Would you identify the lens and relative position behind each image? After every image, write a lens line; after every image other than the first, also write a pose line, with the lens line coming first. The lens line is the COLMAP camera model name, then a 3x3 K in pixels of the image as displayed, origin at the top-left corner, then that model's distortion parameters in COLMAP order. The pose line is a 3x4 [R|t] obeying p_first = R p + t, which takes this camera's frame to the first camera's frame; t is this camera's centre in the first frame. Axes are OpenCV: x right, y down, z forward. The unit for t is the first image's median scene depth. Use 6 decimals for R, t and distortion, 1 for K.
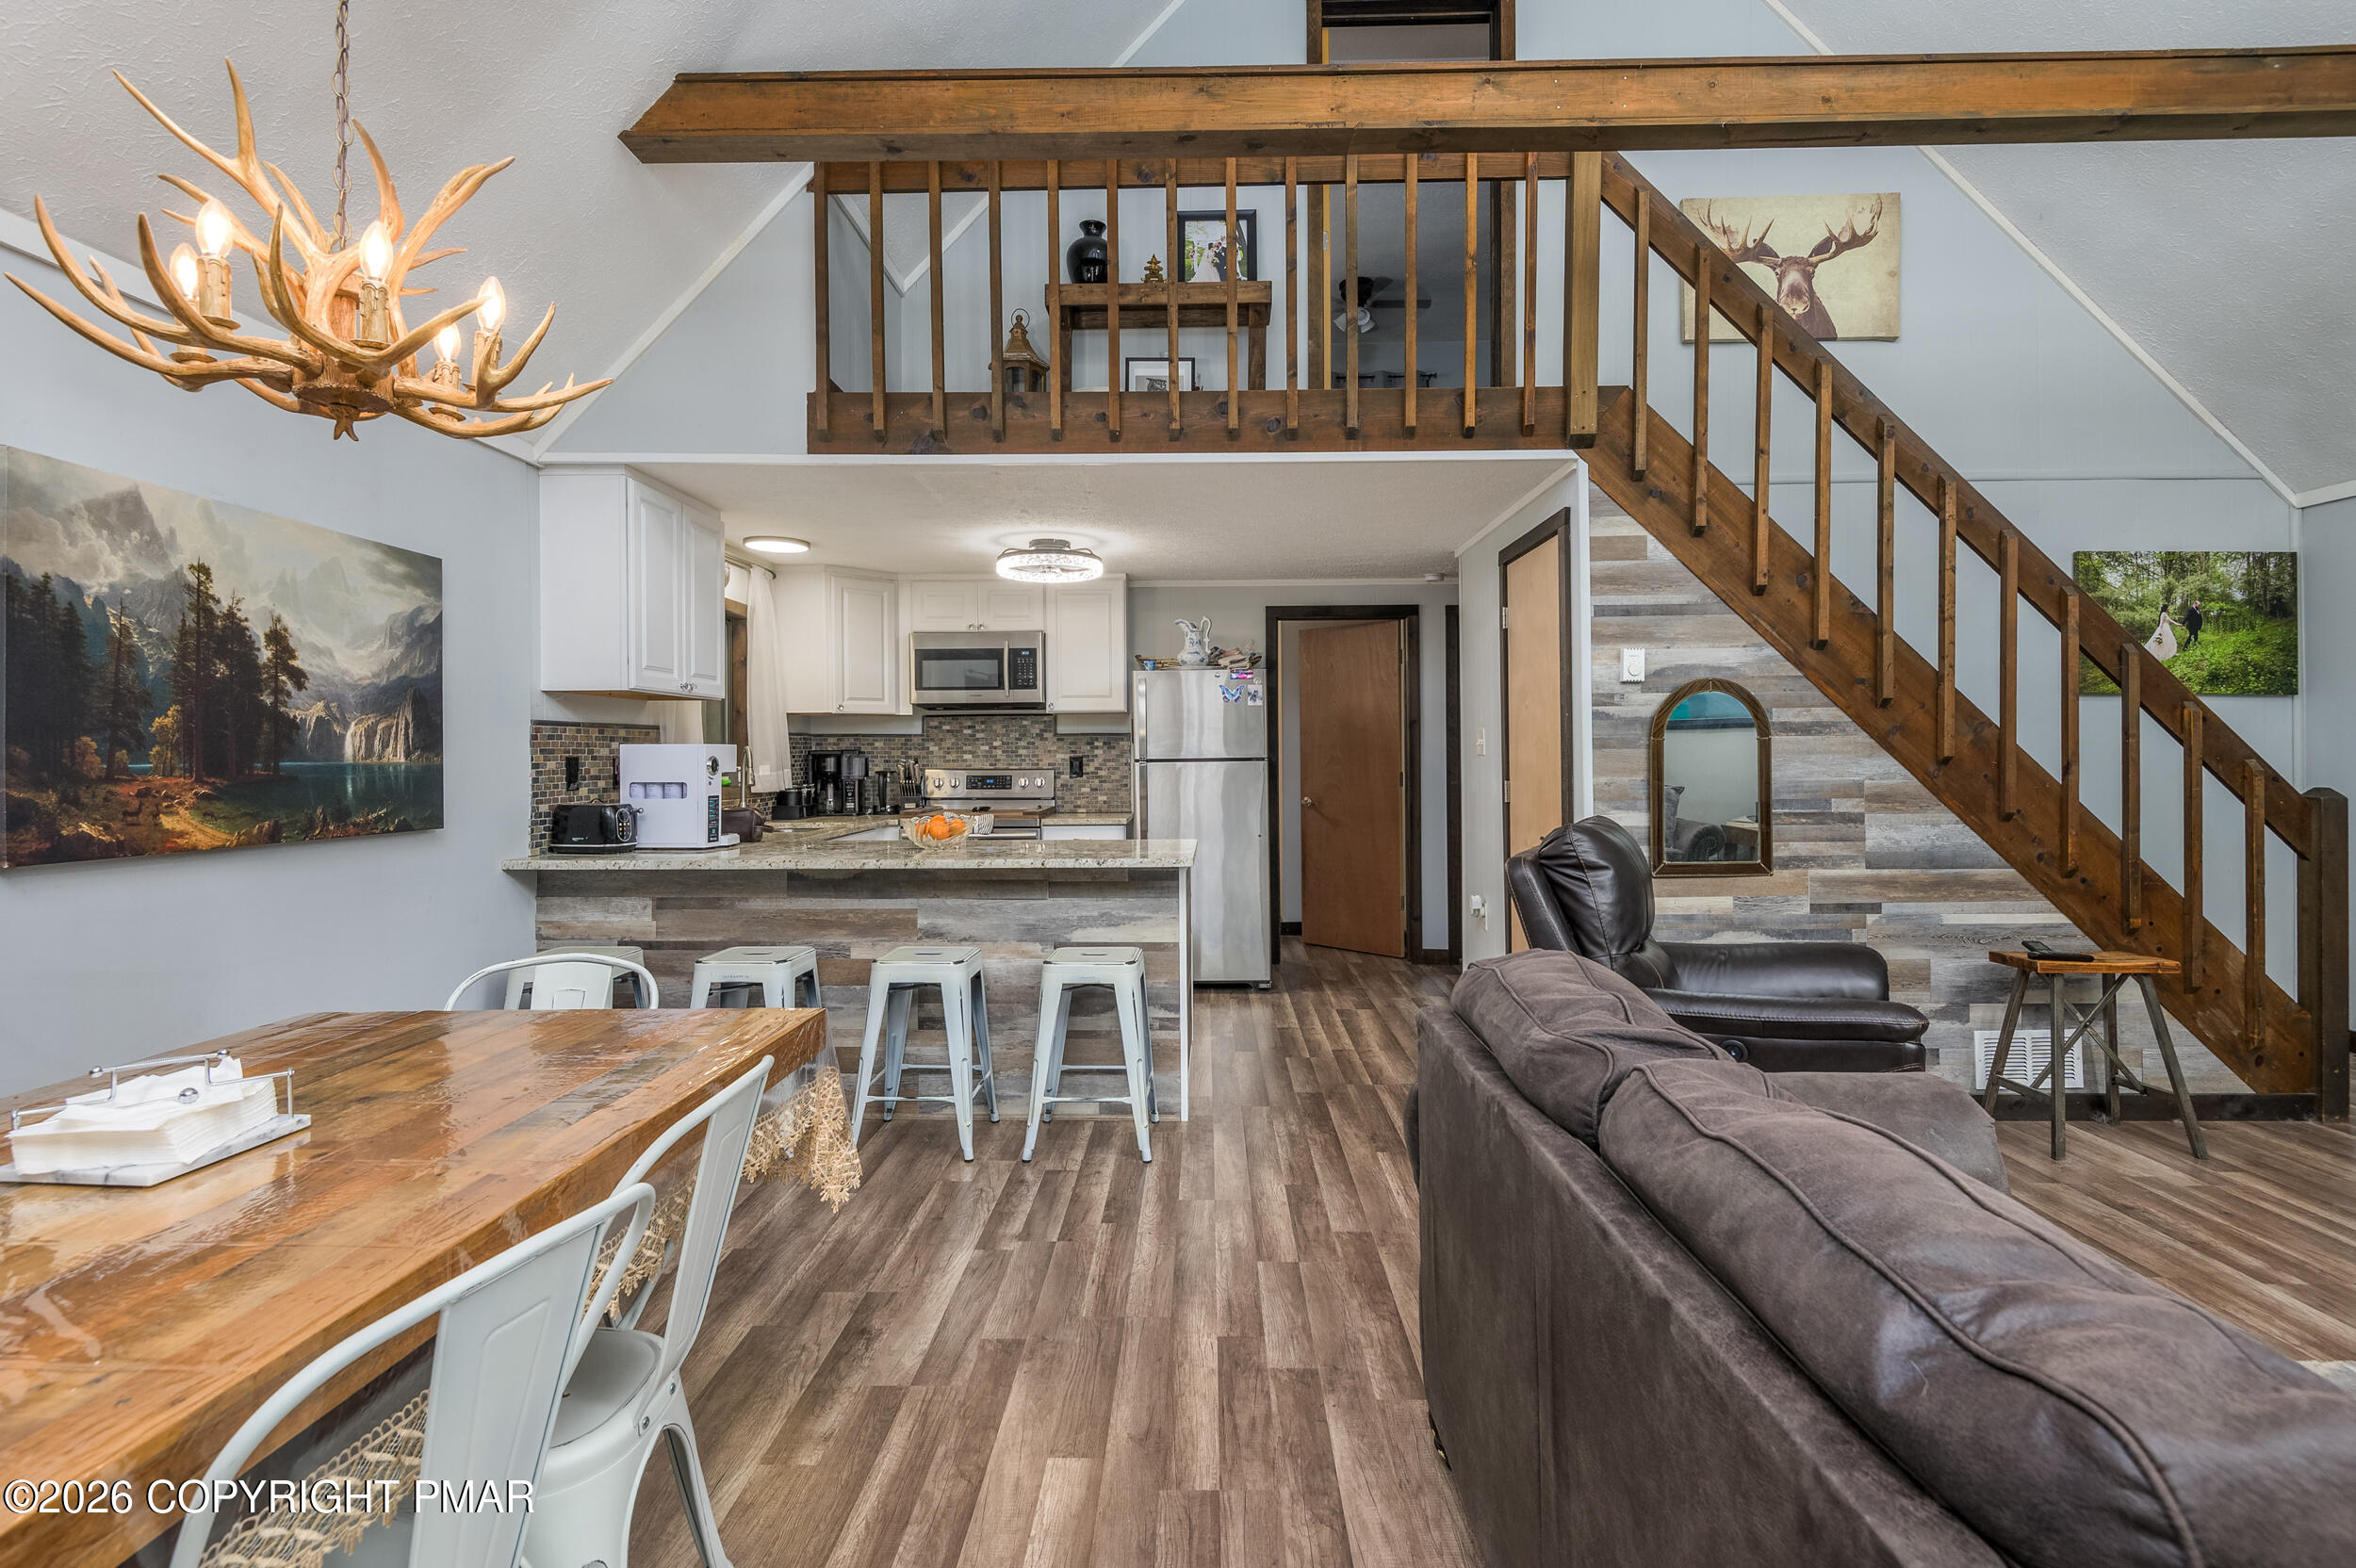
lens RADIAL K [[1095.1, 0, 1179.1], [0, 1095.1, 747.6], [0, 0, 1]] dist [0.009451, -0.000850]
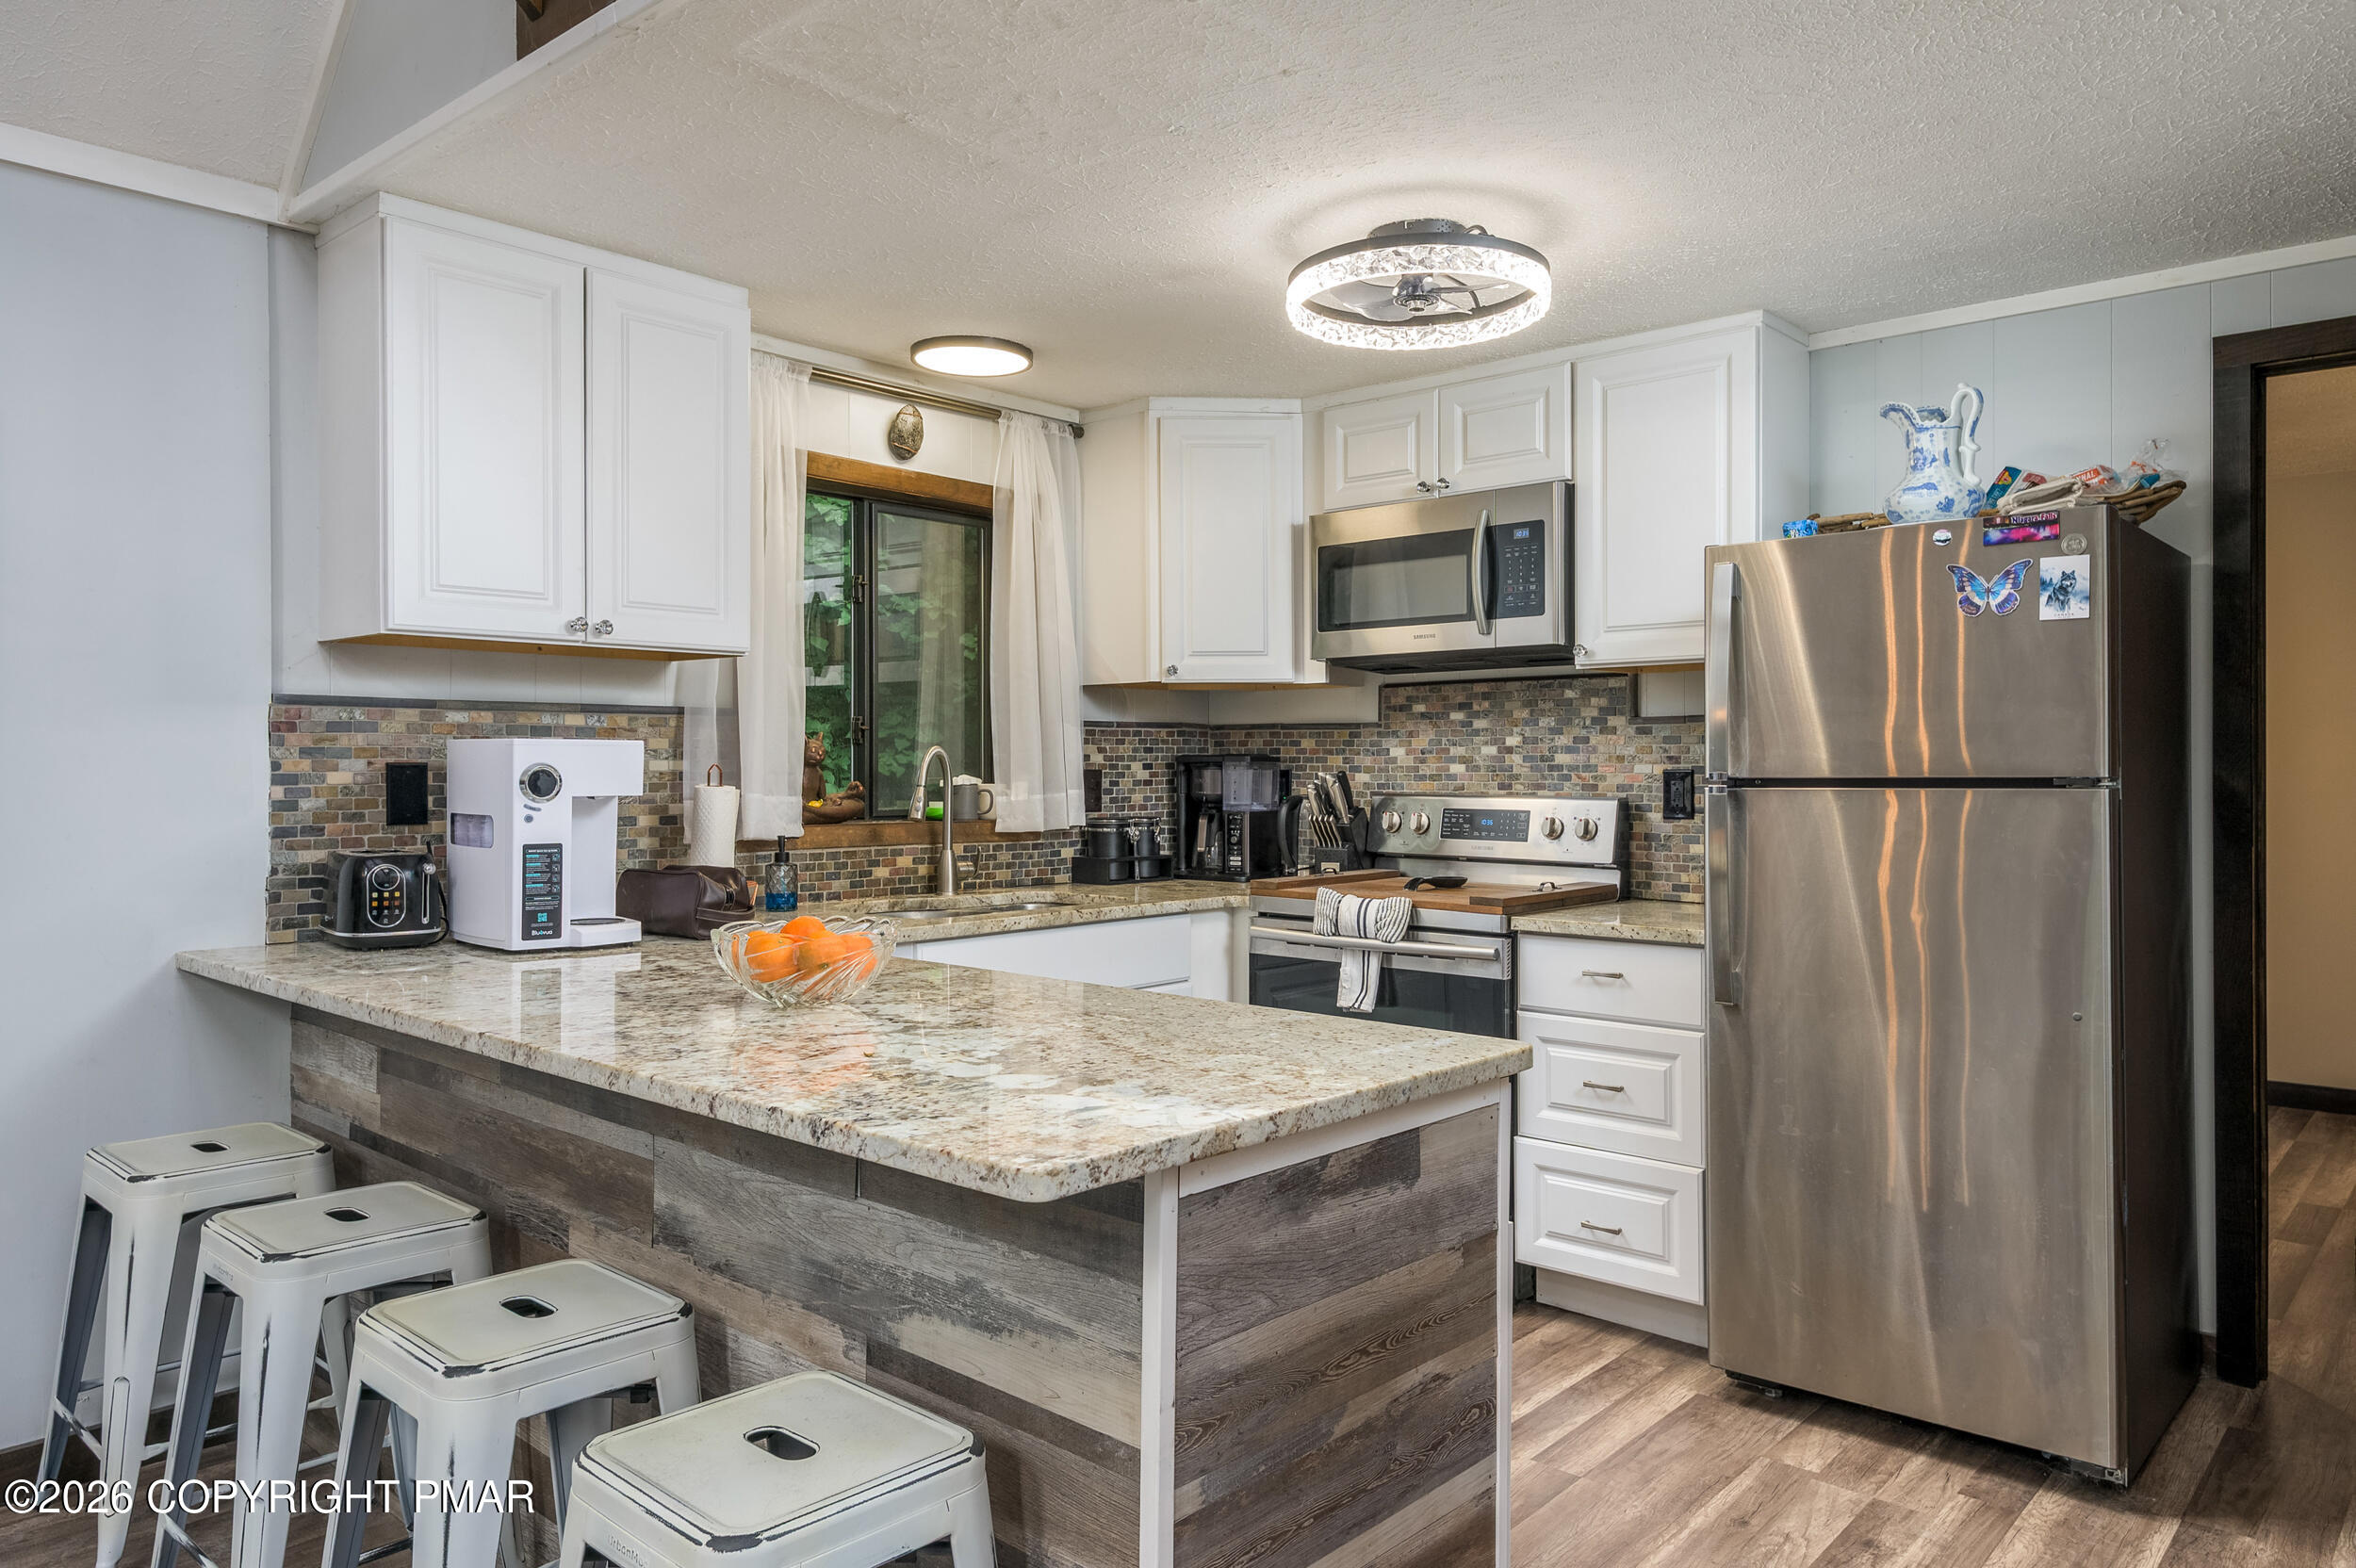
lens RADIAL K [[1535.0, 0, 1177.9], [0, 1535.0, 765.9], [0, 0, 1]] dist [0.025499, -0.001493]
pose [[0.759459, 0.006288, -0.650524, 0.254790], [-0.001762, 0.999970, 0.007608, 0.003518], [0.650552, -0.004631, 0.759447, 0.711967]]
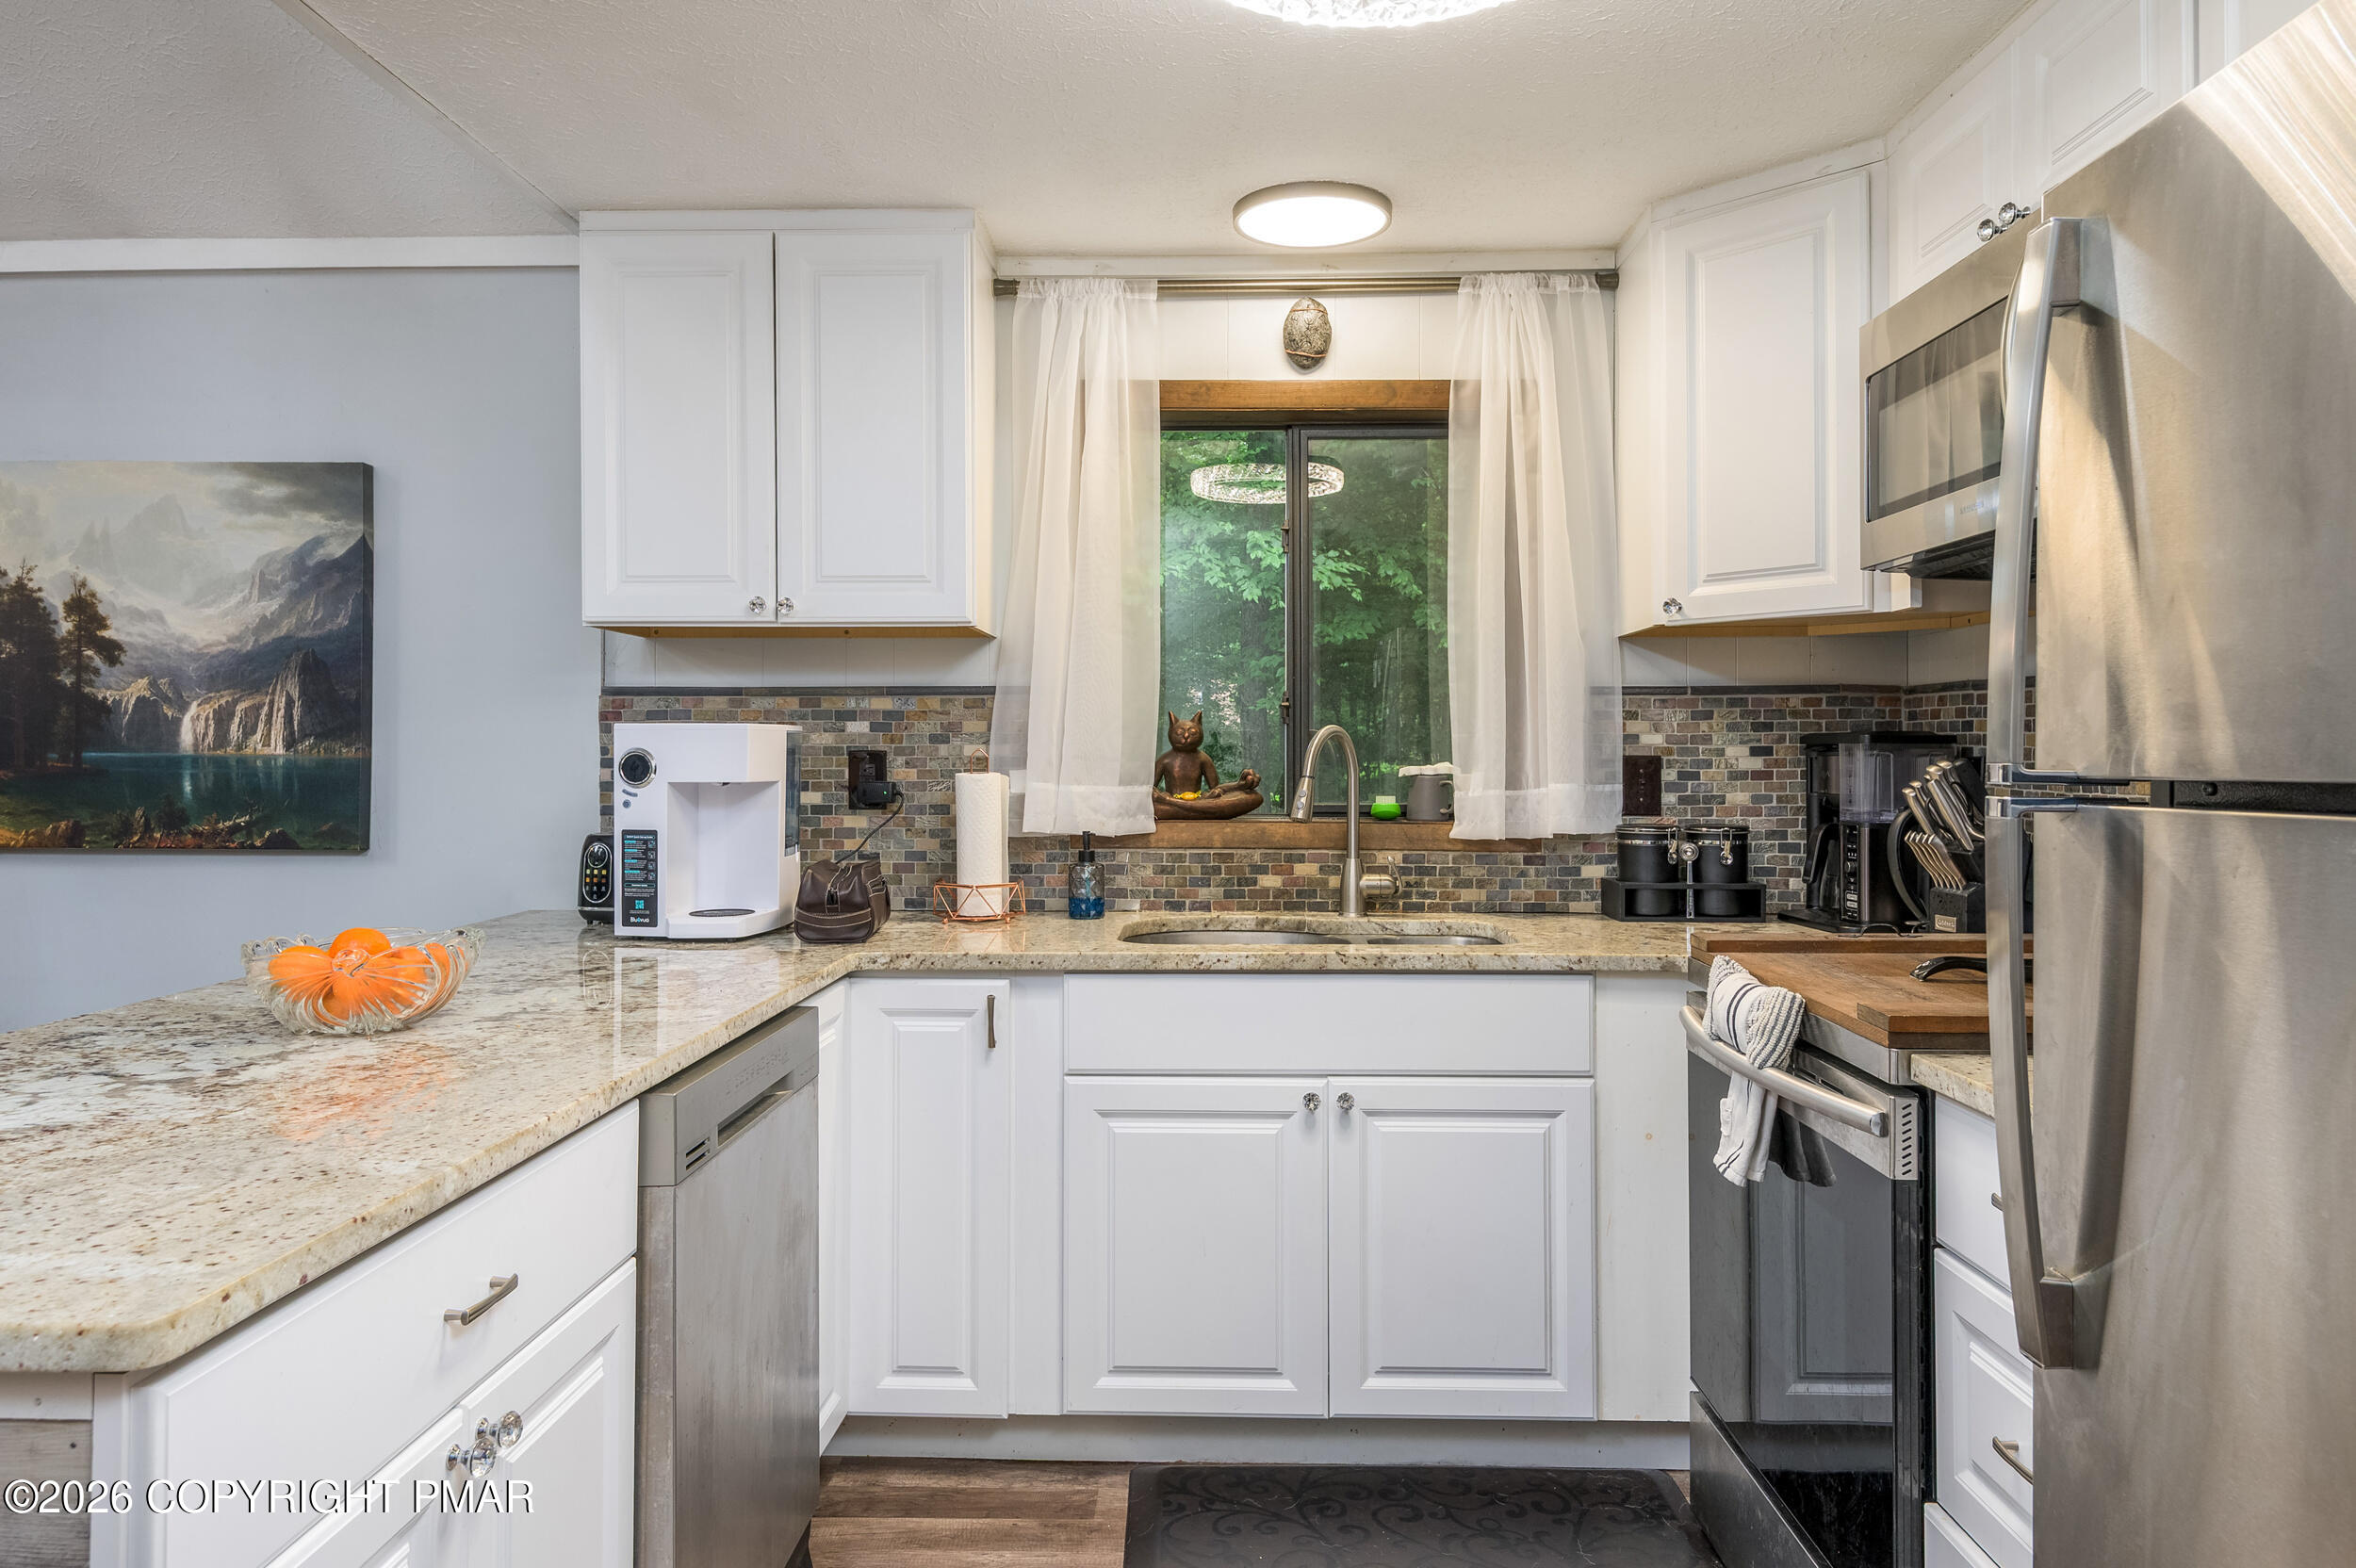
lens RADIAL K [[1486.8, 0, 1191.0], [0, 1486.8, 766.0], [0, 0, 1]] dist [0.023727, -0.002821]
pose [[0.000967, 0.013873, -0.999903, 0.245803], [0.005326, 0.999890, 0.013878, 0.008623], [0.999985, -0.005339, 0.000893, 1.334032]]
